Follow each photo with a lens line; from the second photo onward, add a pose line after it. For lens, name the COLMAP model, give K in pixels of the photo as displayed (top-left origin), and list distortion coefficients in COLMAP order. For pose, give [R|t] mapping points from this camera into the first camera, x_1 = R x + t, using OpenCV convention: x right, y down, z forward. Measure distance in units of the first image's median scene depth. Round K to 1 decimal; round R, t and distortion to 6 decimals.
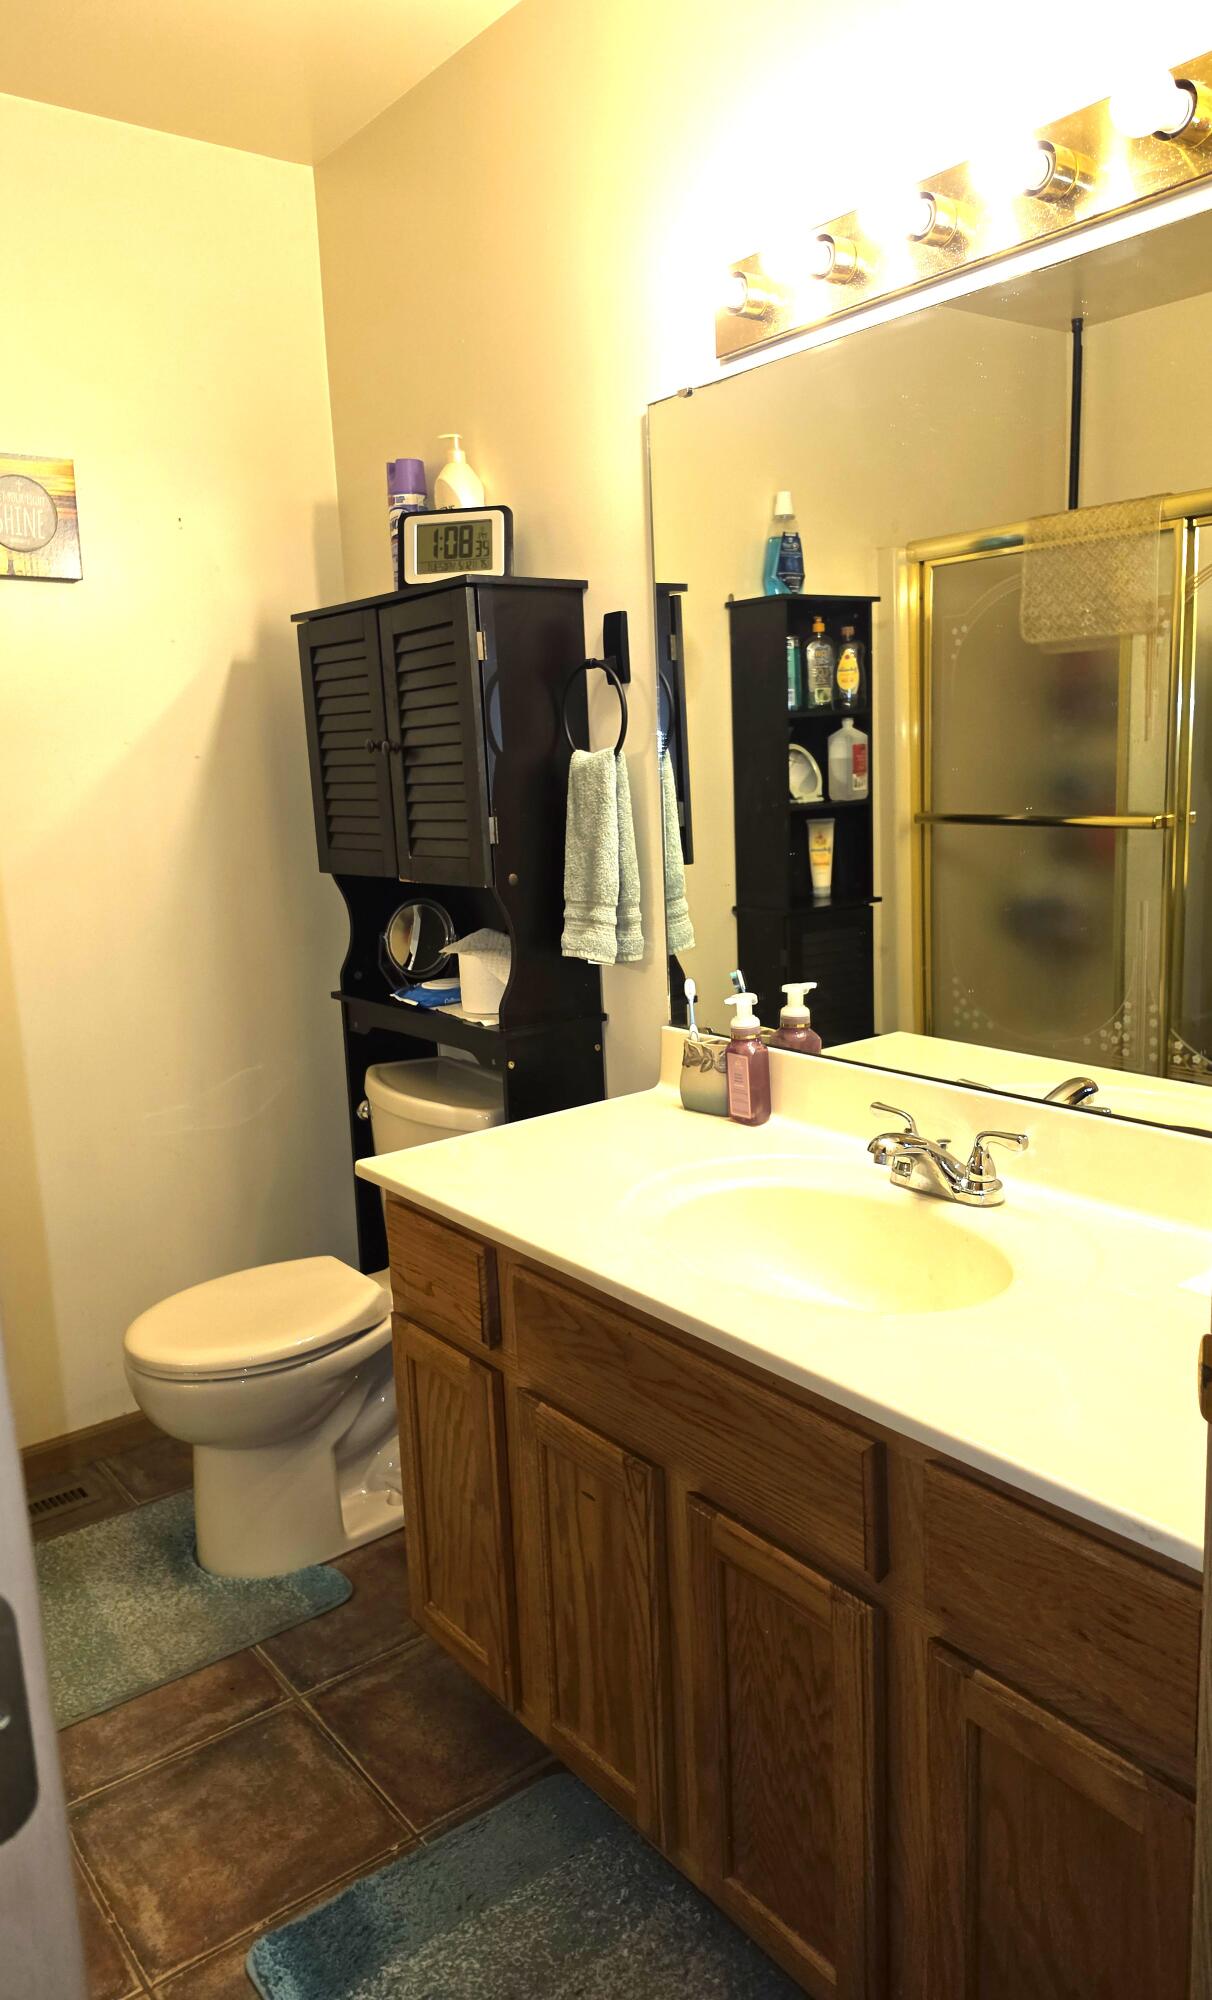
lens RADIAL K [[1382.9, 0, 644.5], [0, 1382.9, 995.8], [0, 0, 1]] dist [0.155348, -0.280559]
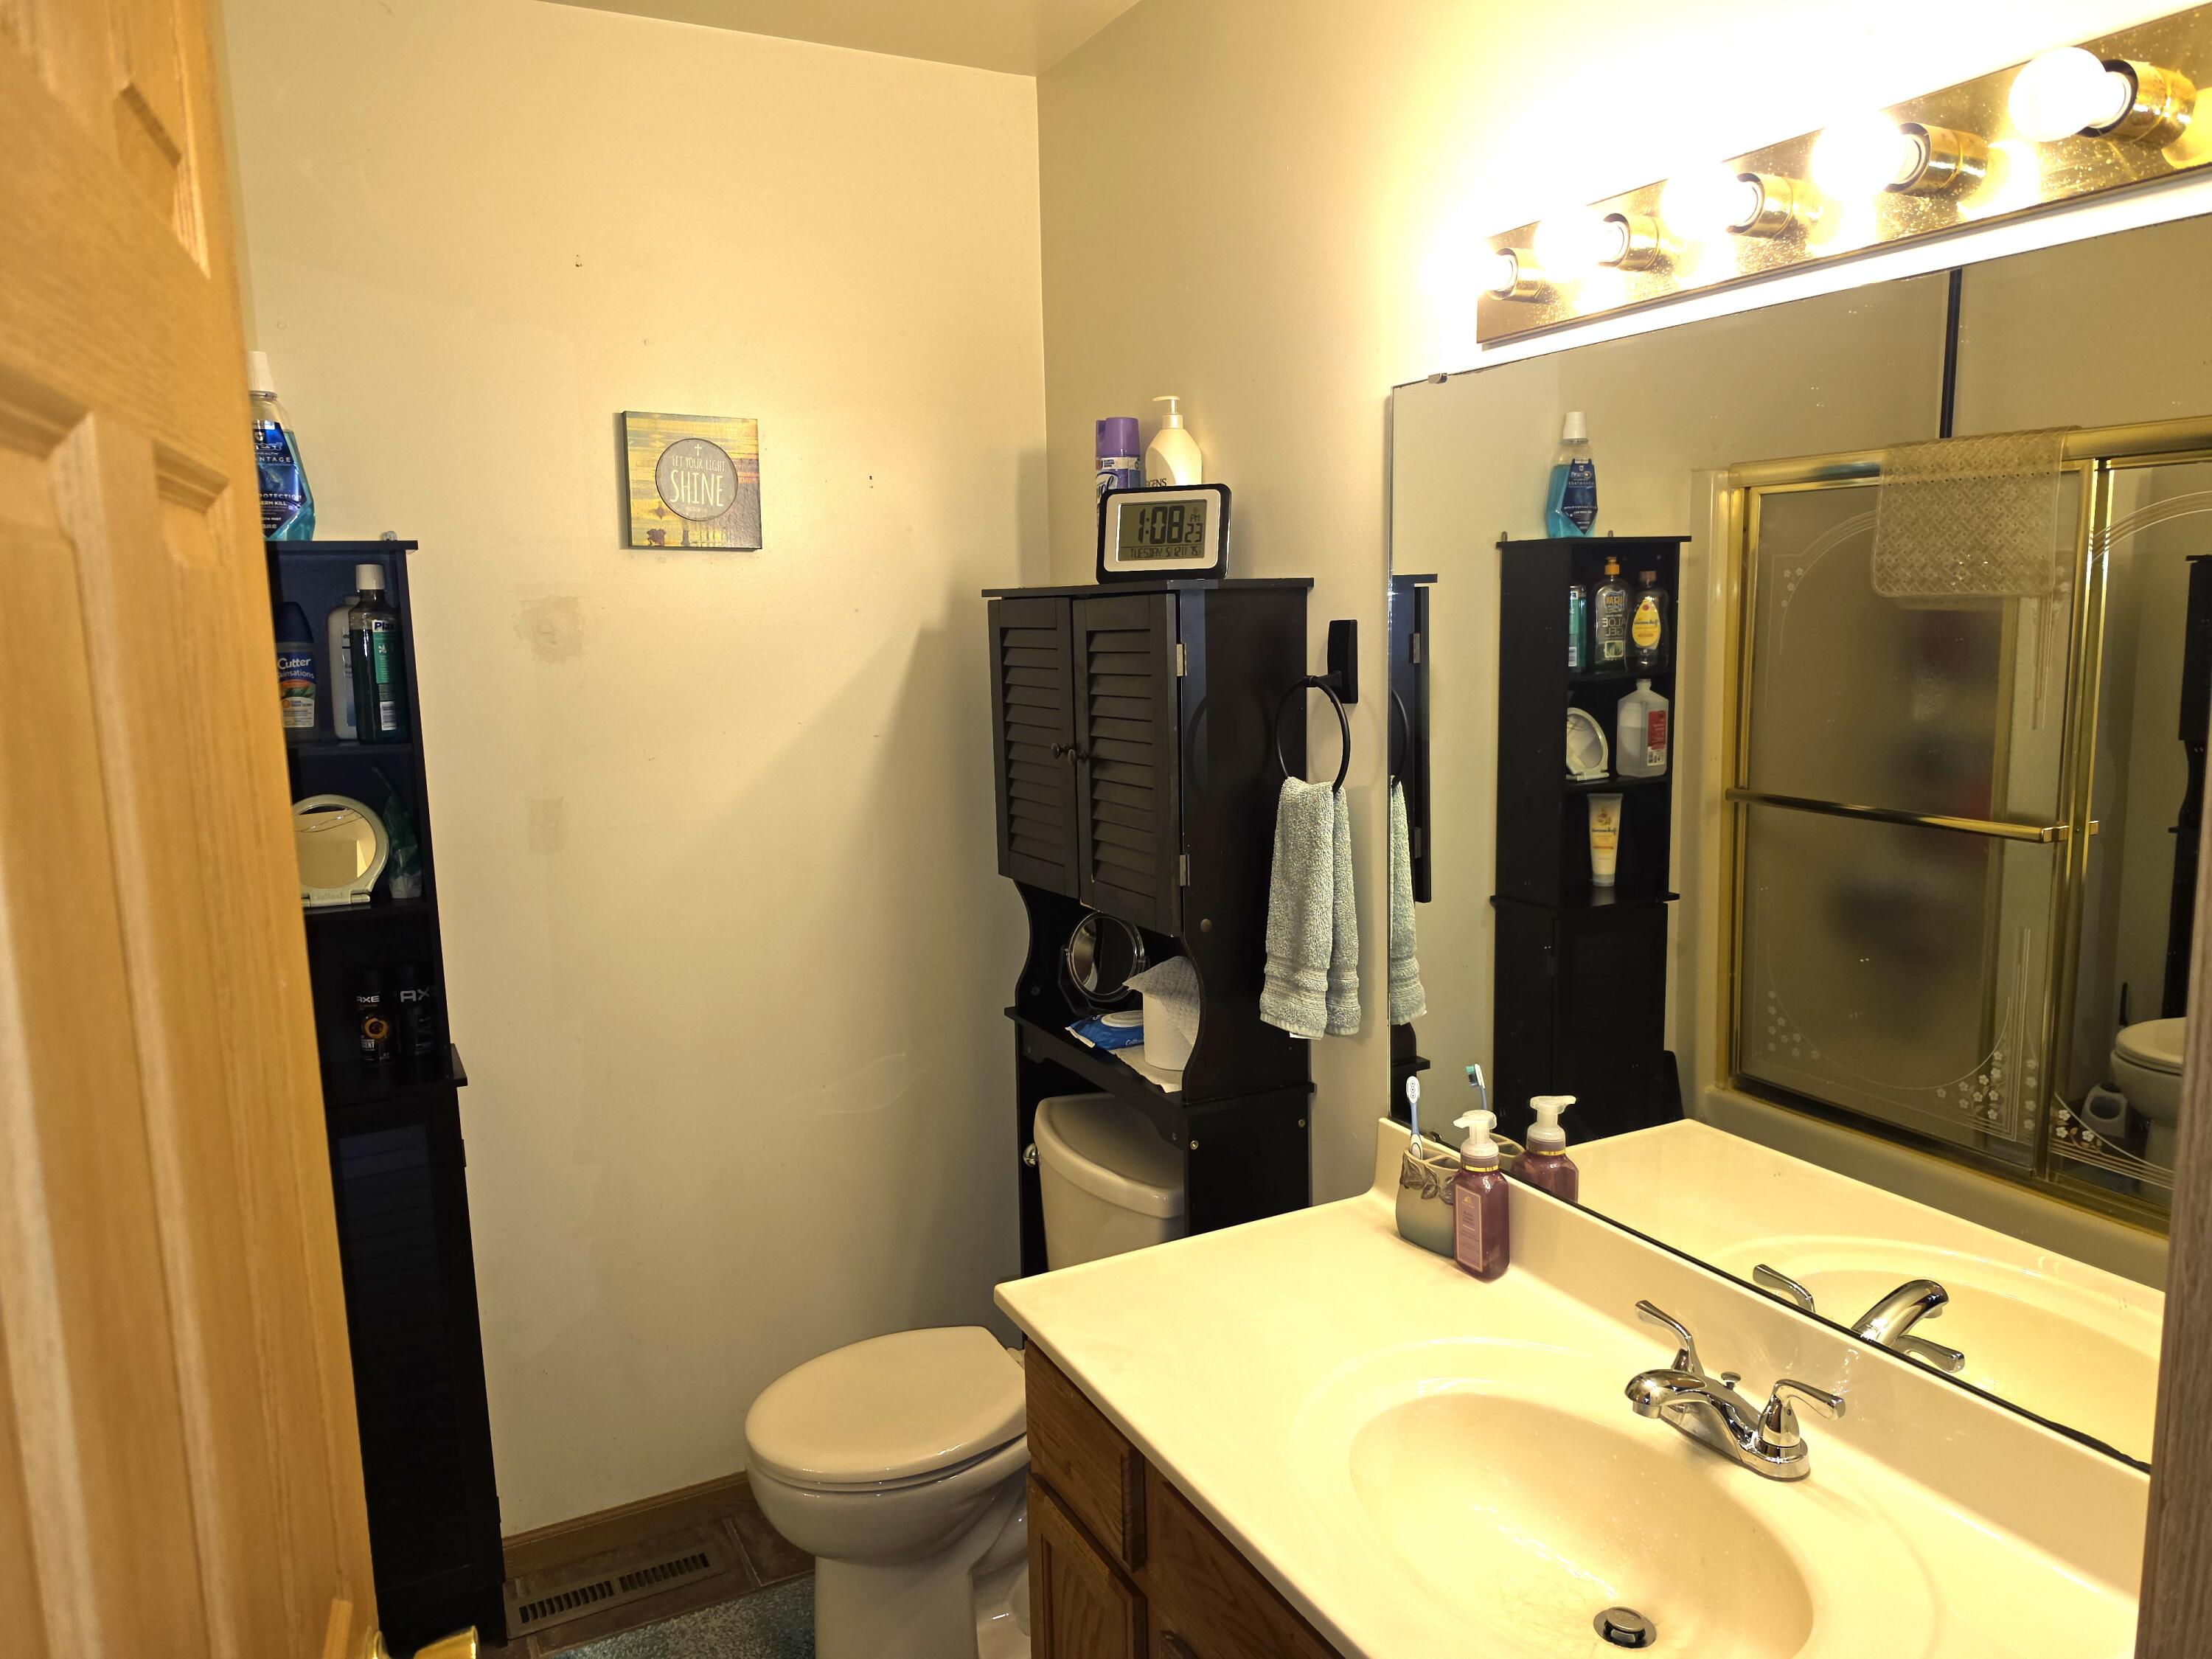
lens RADIAL K [[1542.4, 0, 1139.9], [0, 1542.4, 831.8], [0, 0, 1]] dist [0.108612, -0.176040]
pose [[0.984162, 0.047022, -0.170920, 0.020294], [-0.051093, 0.998504, -0.019497, -0.108202], [0.169748, 0.027921, 0.985092, 0.064057]]
